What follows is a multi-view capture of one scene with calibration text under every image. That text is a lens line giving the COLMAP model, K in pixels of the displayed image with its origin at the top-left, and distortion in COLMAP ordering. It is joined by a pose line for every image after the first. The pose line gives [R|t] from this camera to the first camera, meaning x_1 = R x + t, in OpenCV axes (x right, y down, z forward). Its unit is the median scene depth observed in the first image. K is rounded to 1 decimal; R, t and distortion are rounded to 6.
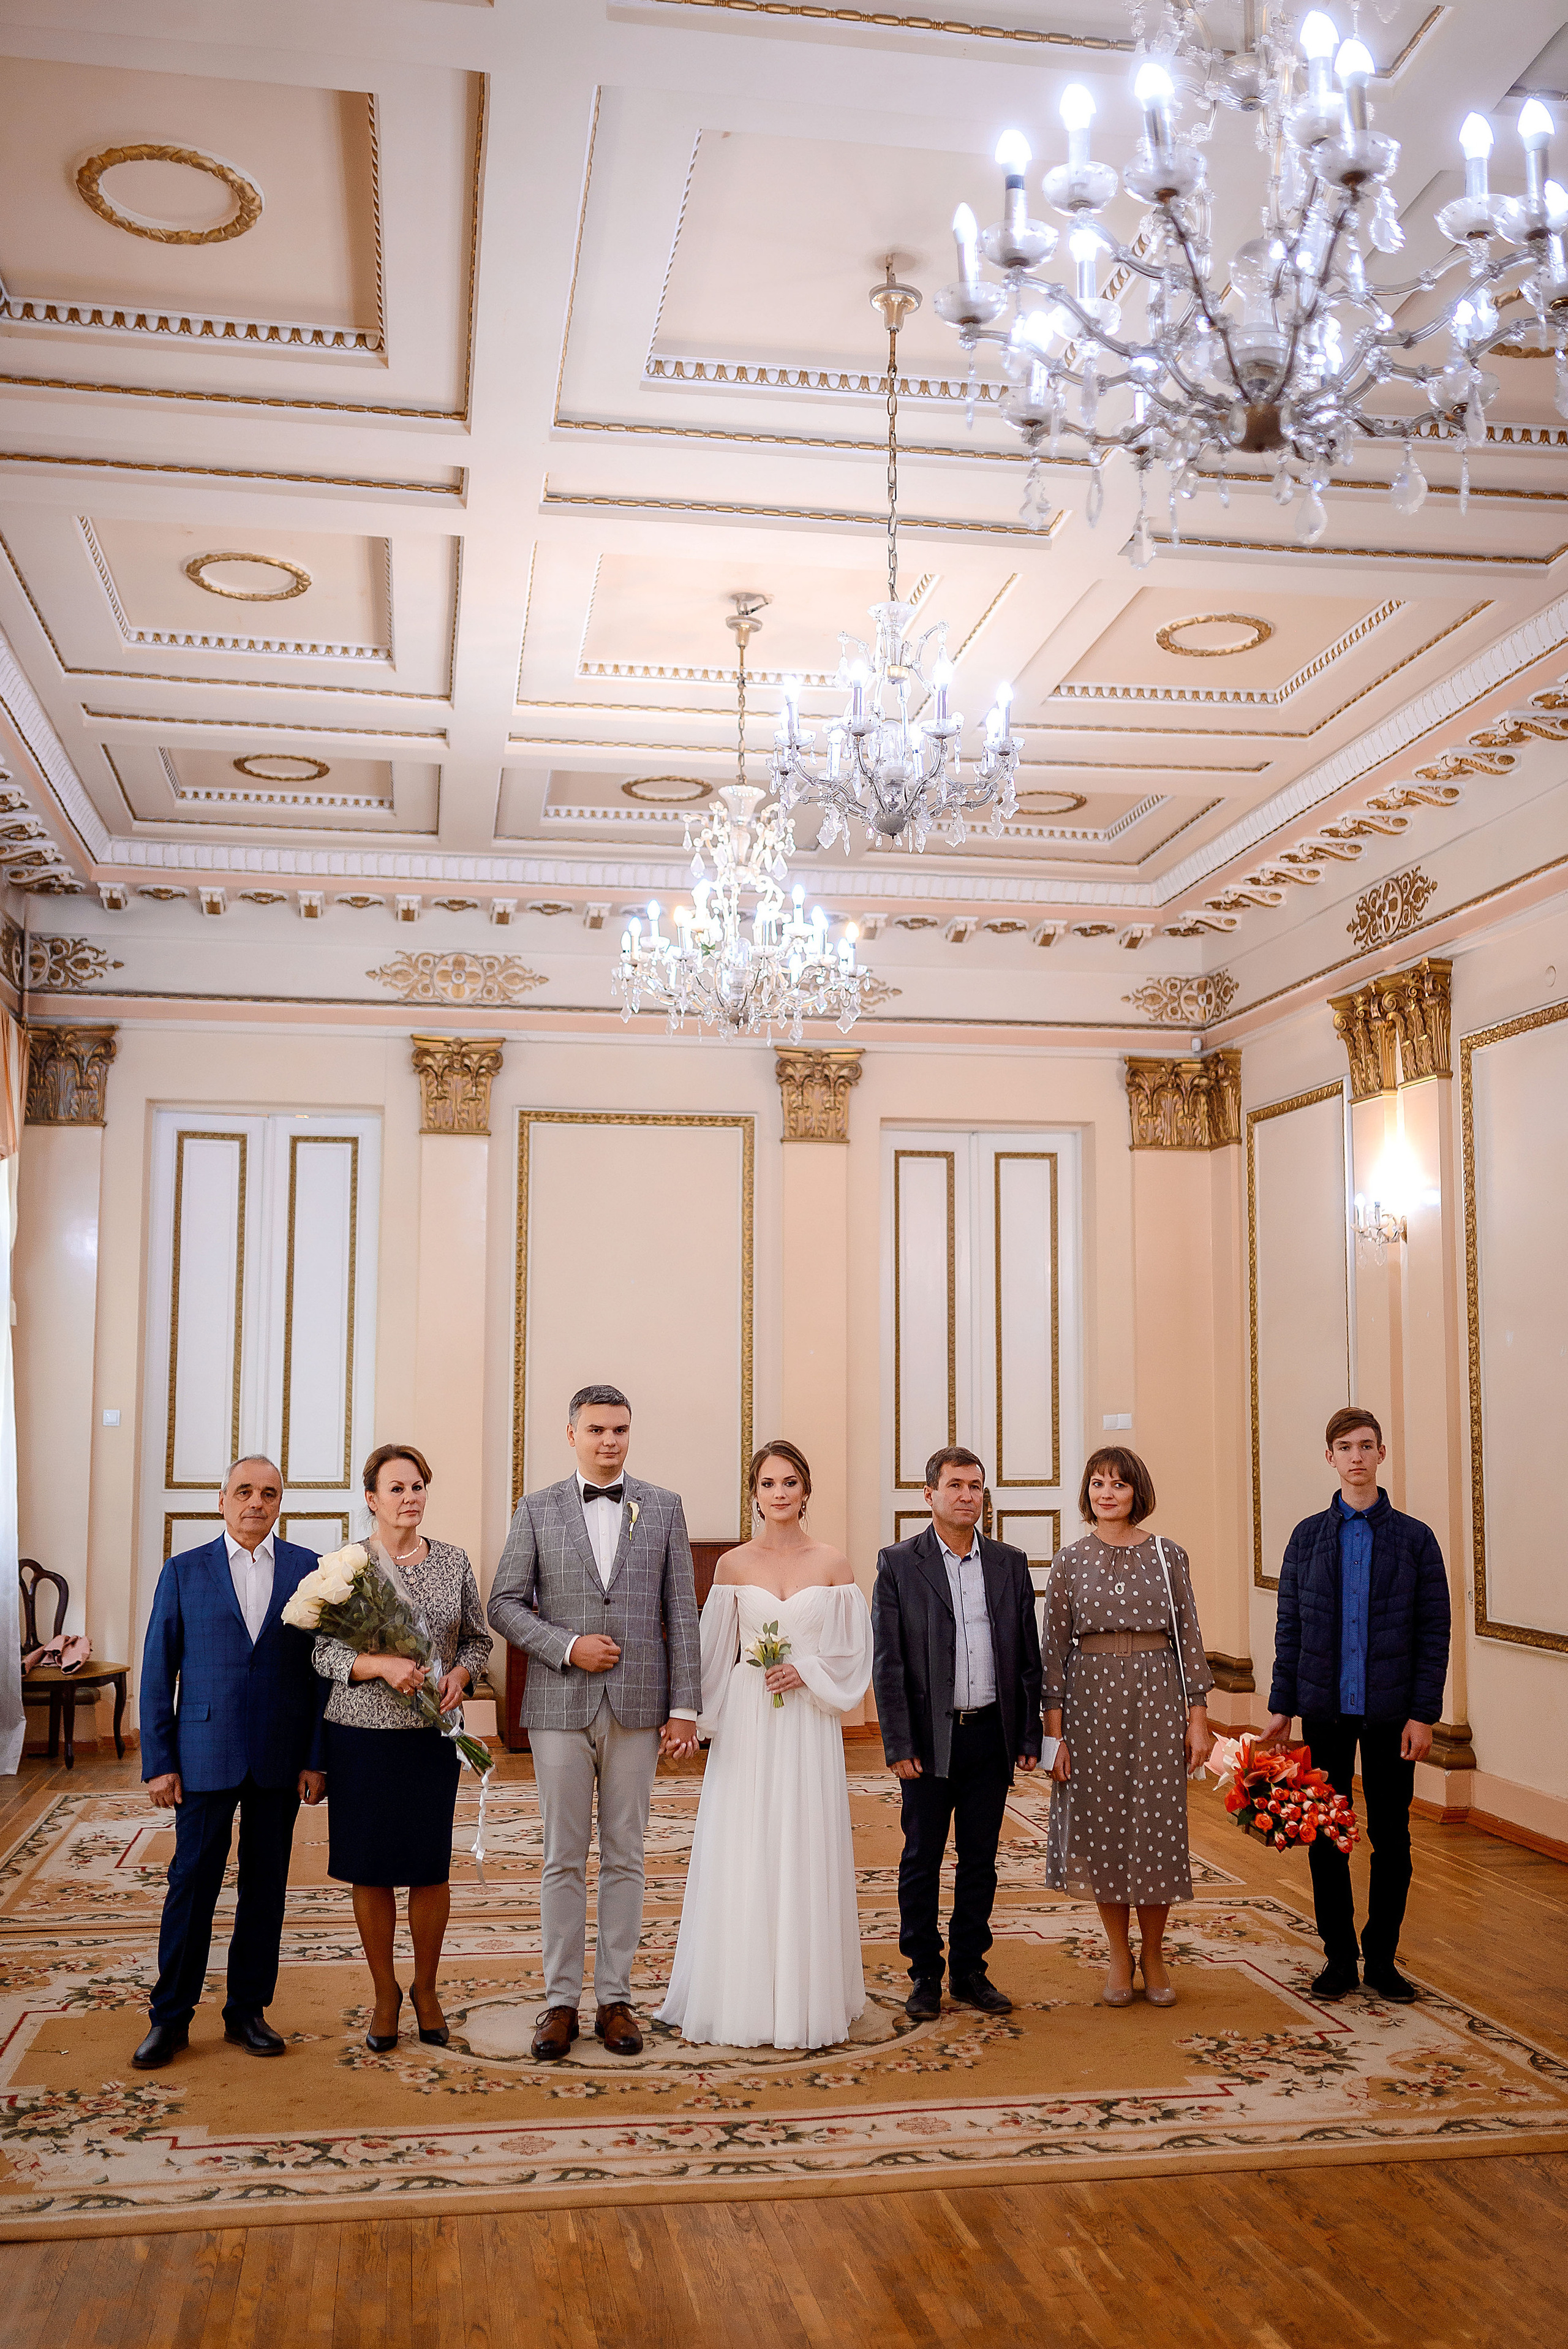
lens RADIAL K [[2389.7, 0, 799.7], [0, 2389.7, 1178.7], [0, 0, 1]] dist [0.009263, 0.004253]
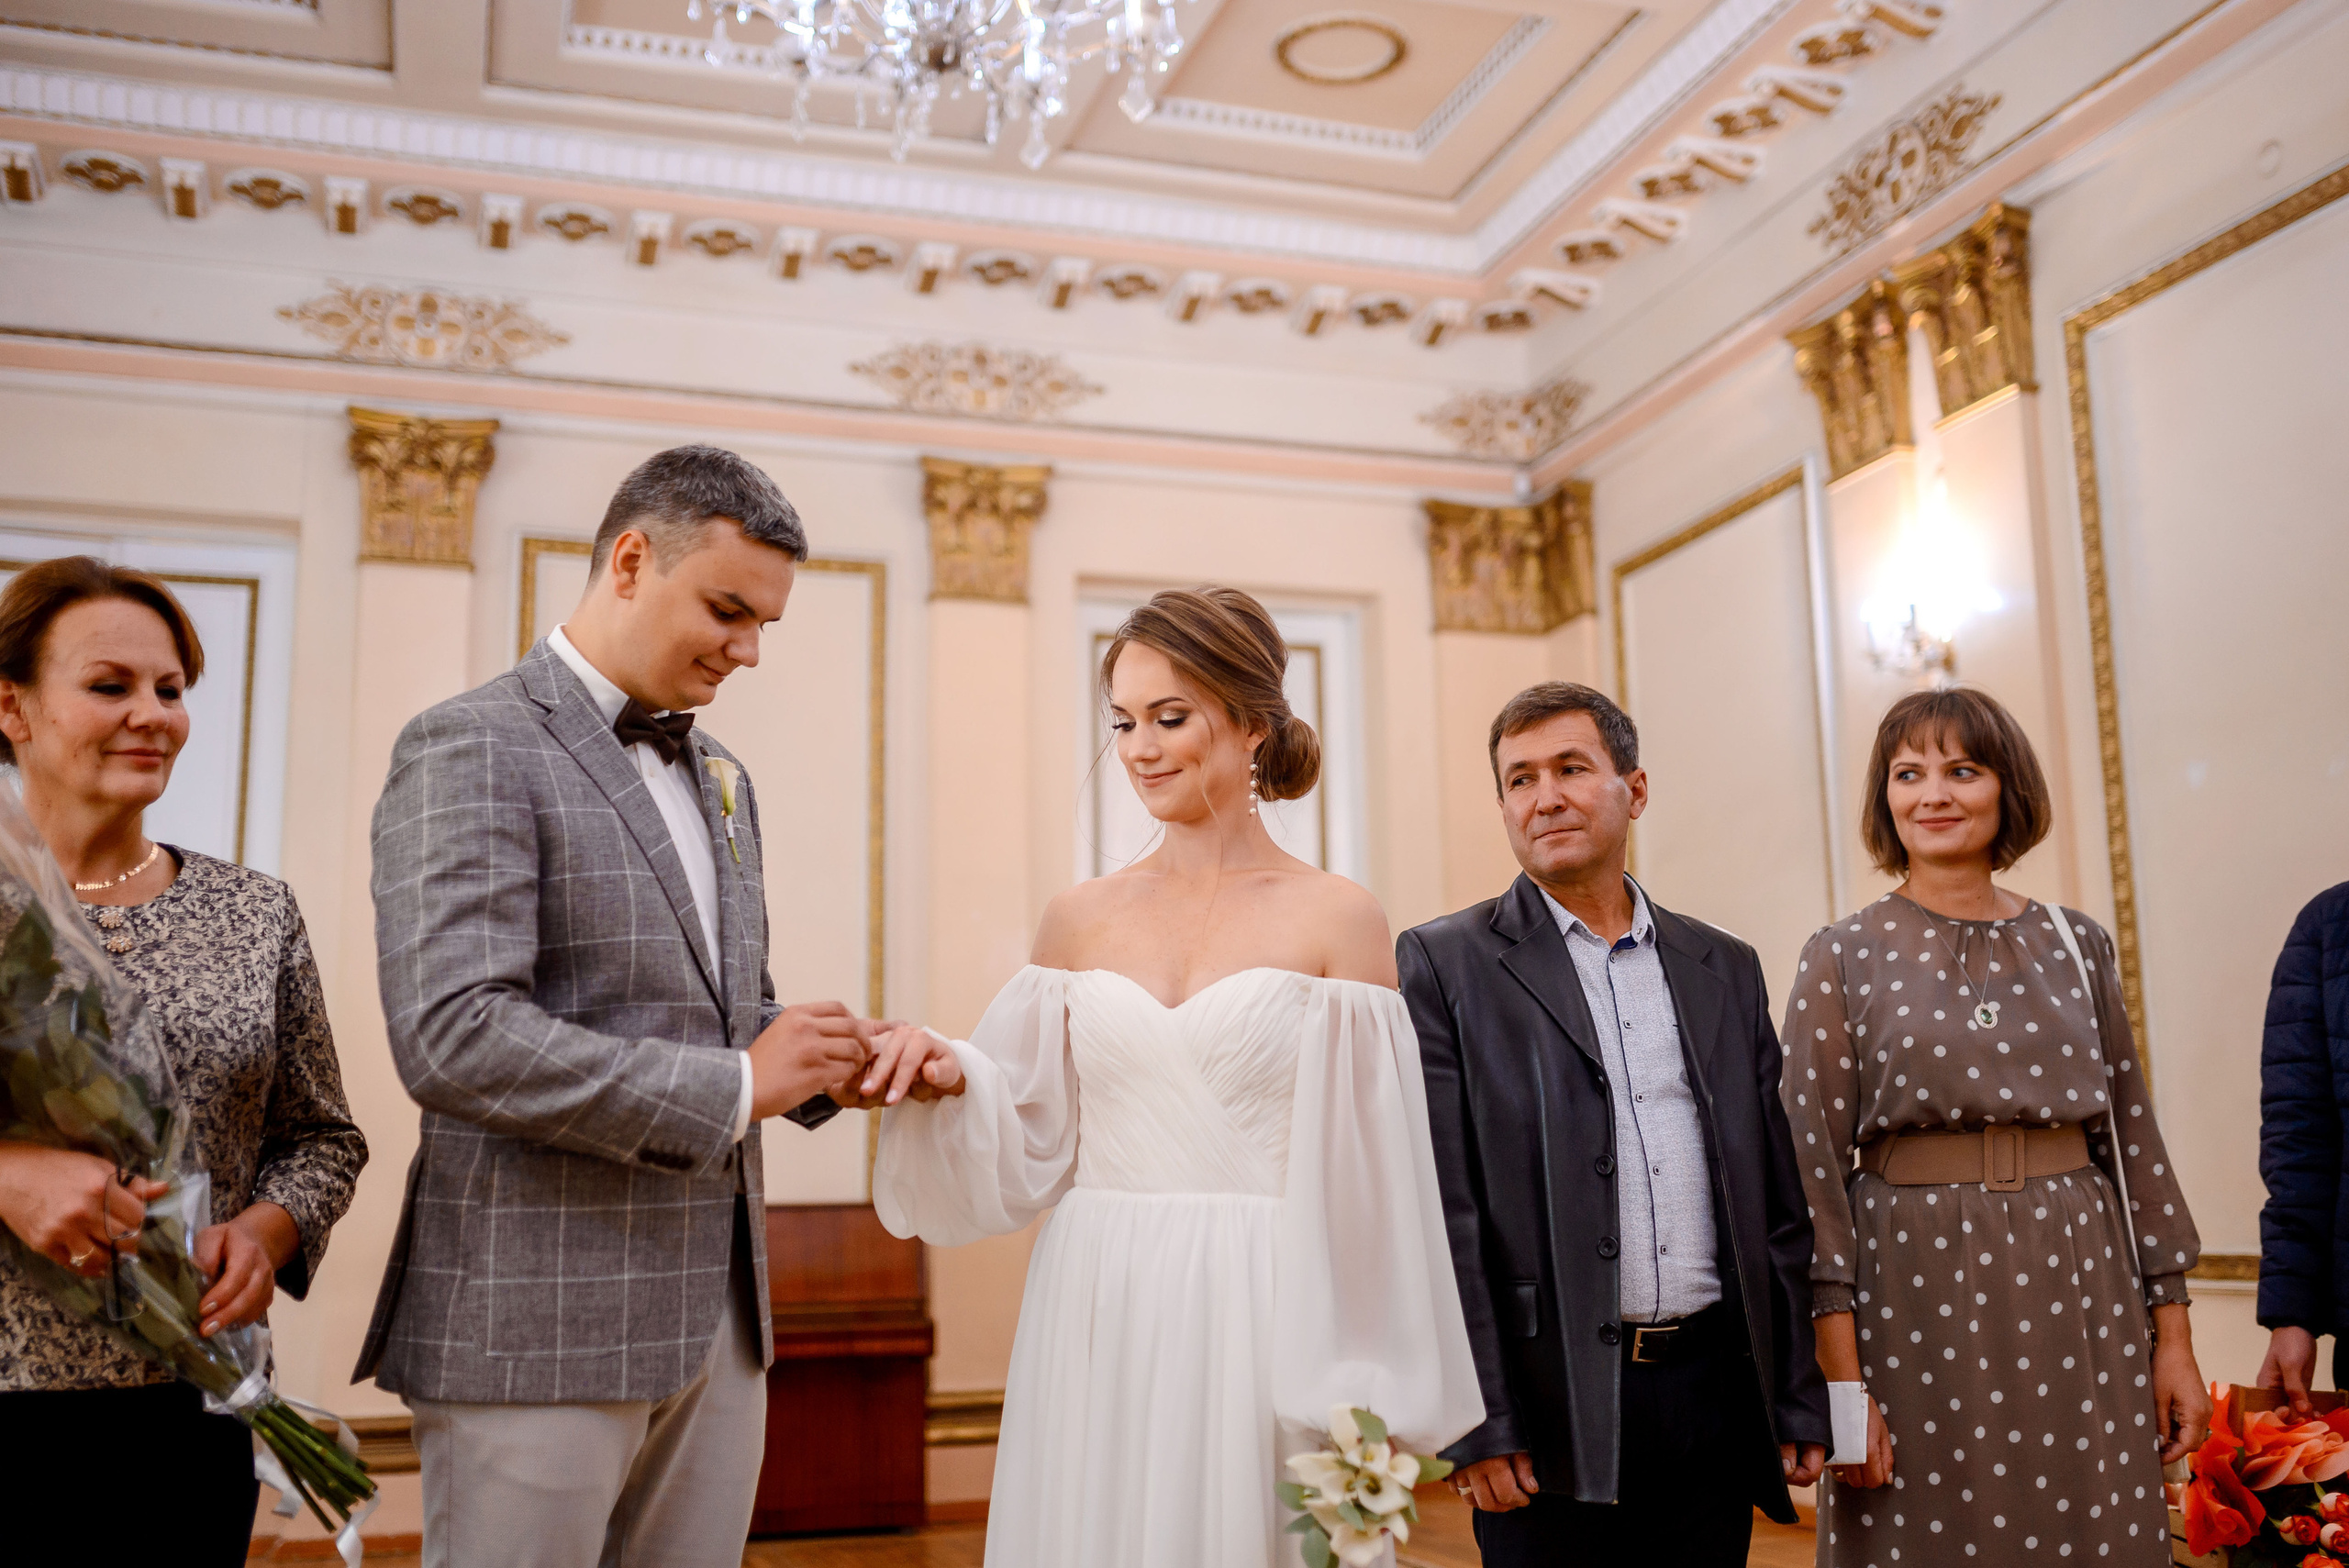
lens RADIAL K [[2390.0, 0, 1127.1], [0, 2390.0, 755.1], [0, 0, 1]] dist [0.009263, 0.004253]
pose [[0.992147, 0.004556, 0.124994, -0.037355], [0.008433, 0.994626, -0.103193, 0.100413], [-0.124792, 0.103437, 0.986776, 0.366716]]
